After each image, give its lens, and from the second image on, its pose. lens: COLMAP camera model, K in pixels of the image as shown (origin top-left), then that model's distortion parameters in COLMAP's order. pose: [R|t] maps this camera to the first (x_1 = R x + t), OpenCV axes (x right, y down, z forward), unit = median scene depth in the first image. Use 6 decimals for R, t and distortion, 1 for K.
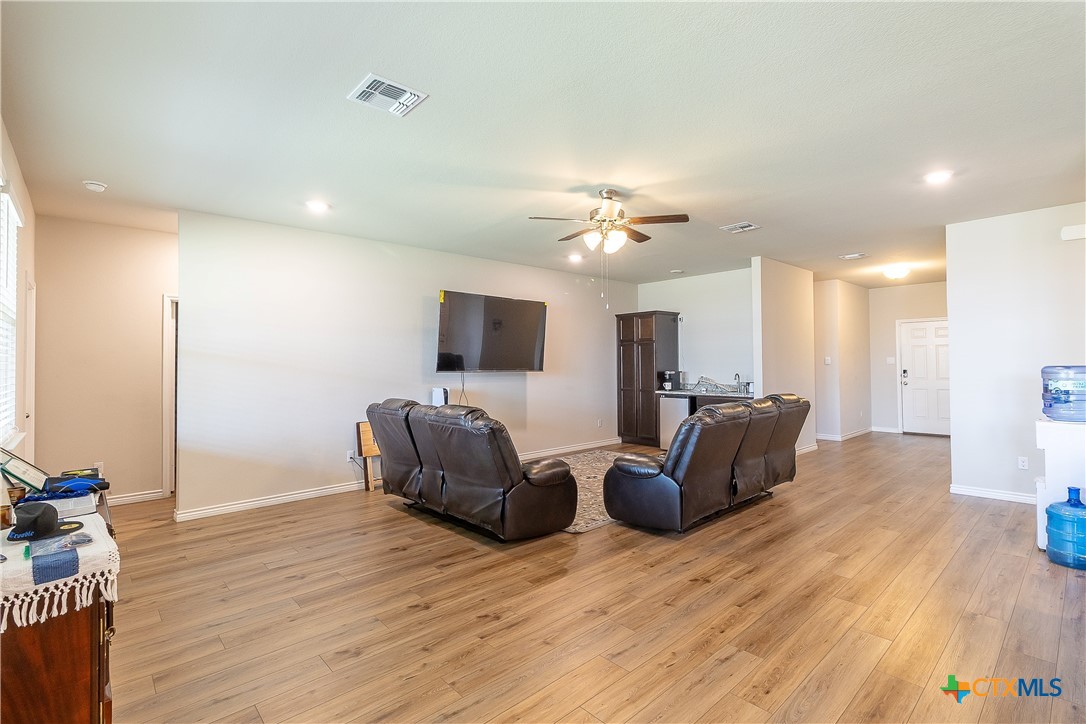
lens RADIAL K [[497.5, 0, 538.5], [0, 497.5, 353.3], [0, 0, 1]] dist [0.002943, -0.001624]
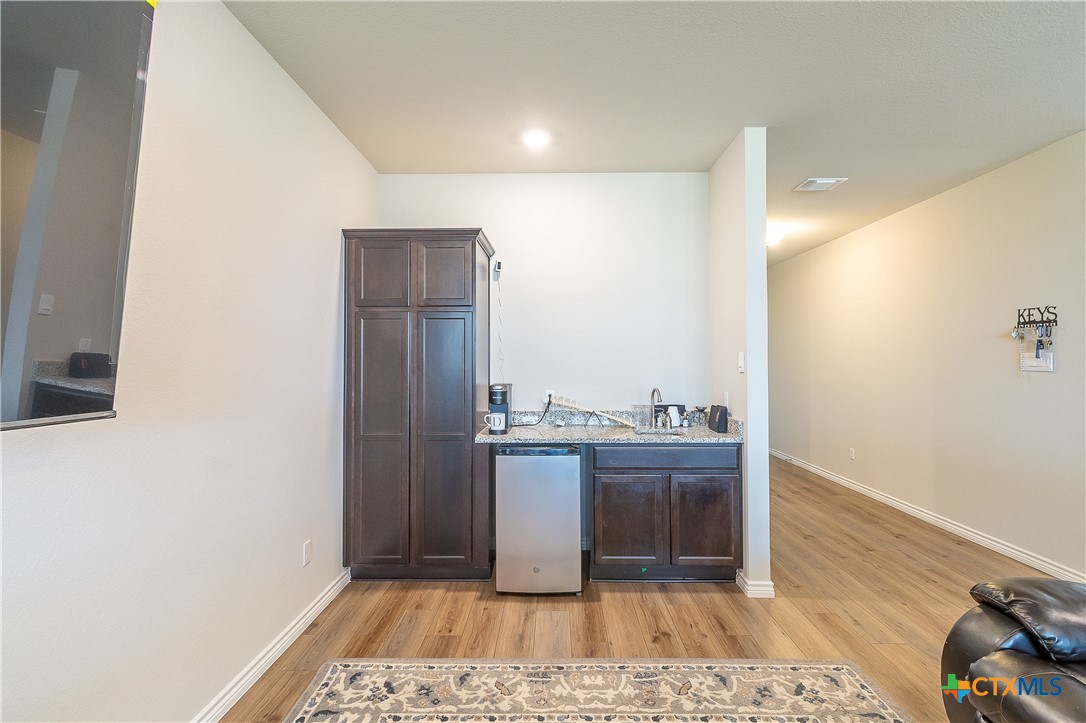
lens RADIAL K [[497.5, 0, 546.6], [0, 497.5, 352.2], [0, 0, 1]] dist [0.002943, -0.001624]
pose [[0.674771, 0.019123, 0.737780, -0.017692], [-0.019521, 0.999777, -0.008060, 0.020731], [-0.737769, -0.008964, 0.674993, 1.204602]]
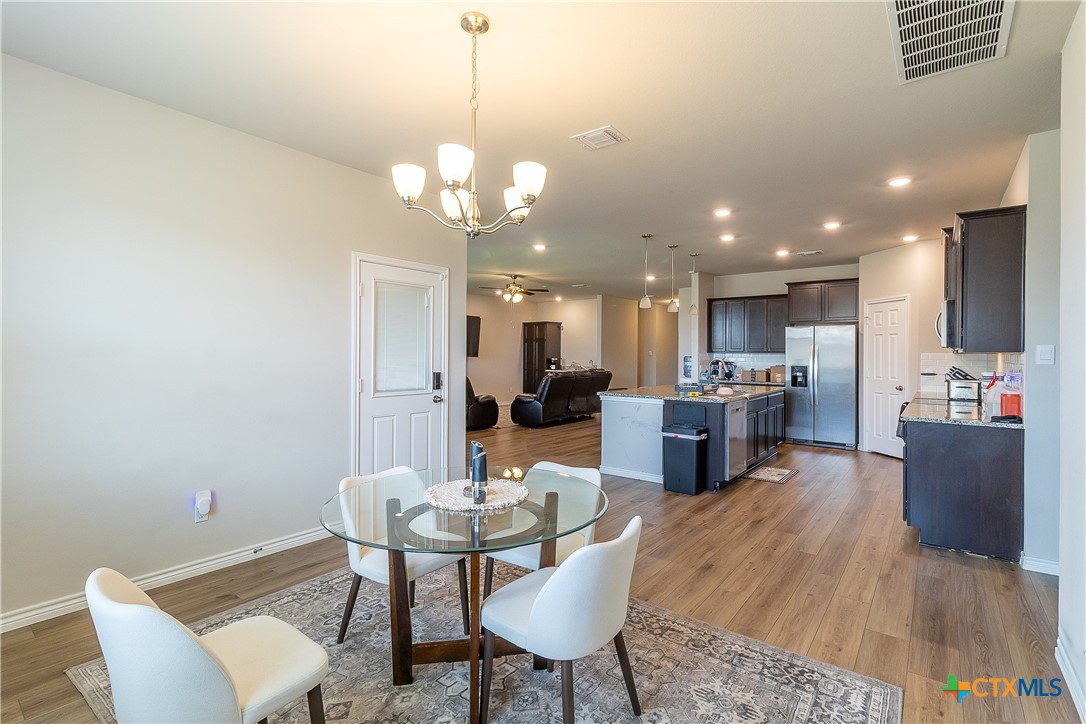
lens RADIAL K [[497.5, 0, 548.7], [0, 497.5, 356.9], [0, 0, 1]] dist [0.002943, -0.001624]
pose [[0.983196, 0.012277, 0.182138, -0.100303], [-0.017400, 0.999496, 0.026556, -0.021810], [-0.181720, -0.029279, 0.982914, -1.109252]]
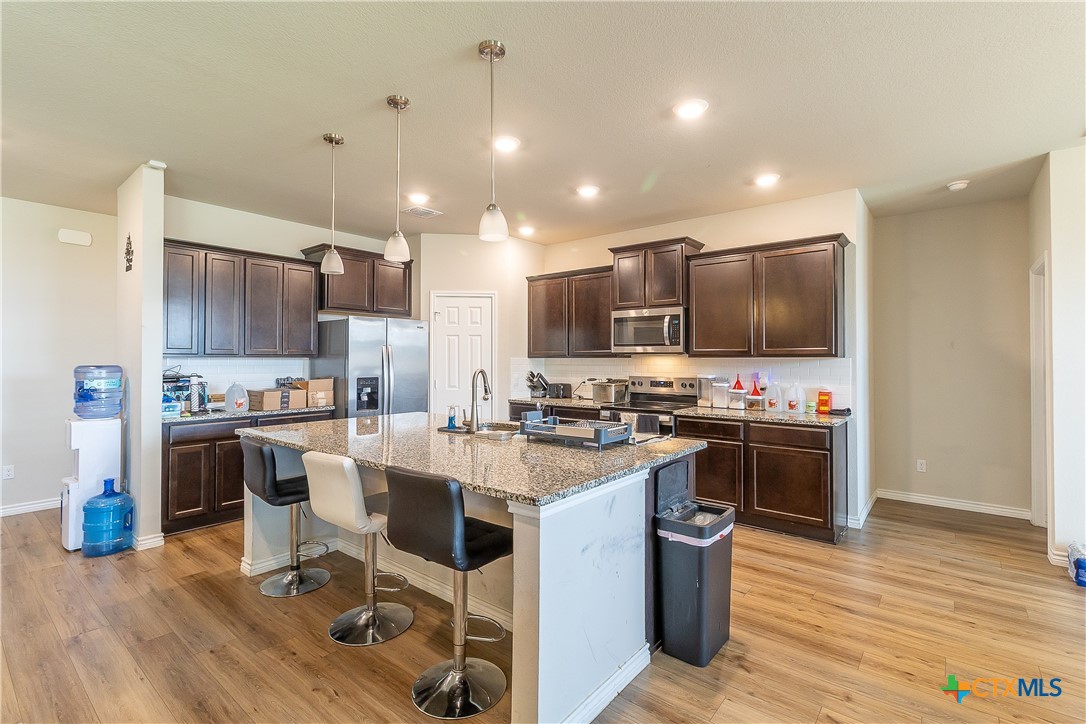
lens RADIAL K [[497.5, 0, 549.8], [0, 497.5, 358.6], [0, 0, 1]] dist [0.002943, -0.001624]
pose [[-0.171695, 0.011516, 0.985083, -0.091812], [-0.019358, 0.999699, -0.015060, 0.005285], [-0.984960, -0.021655, -0.171420, 0.160818]]
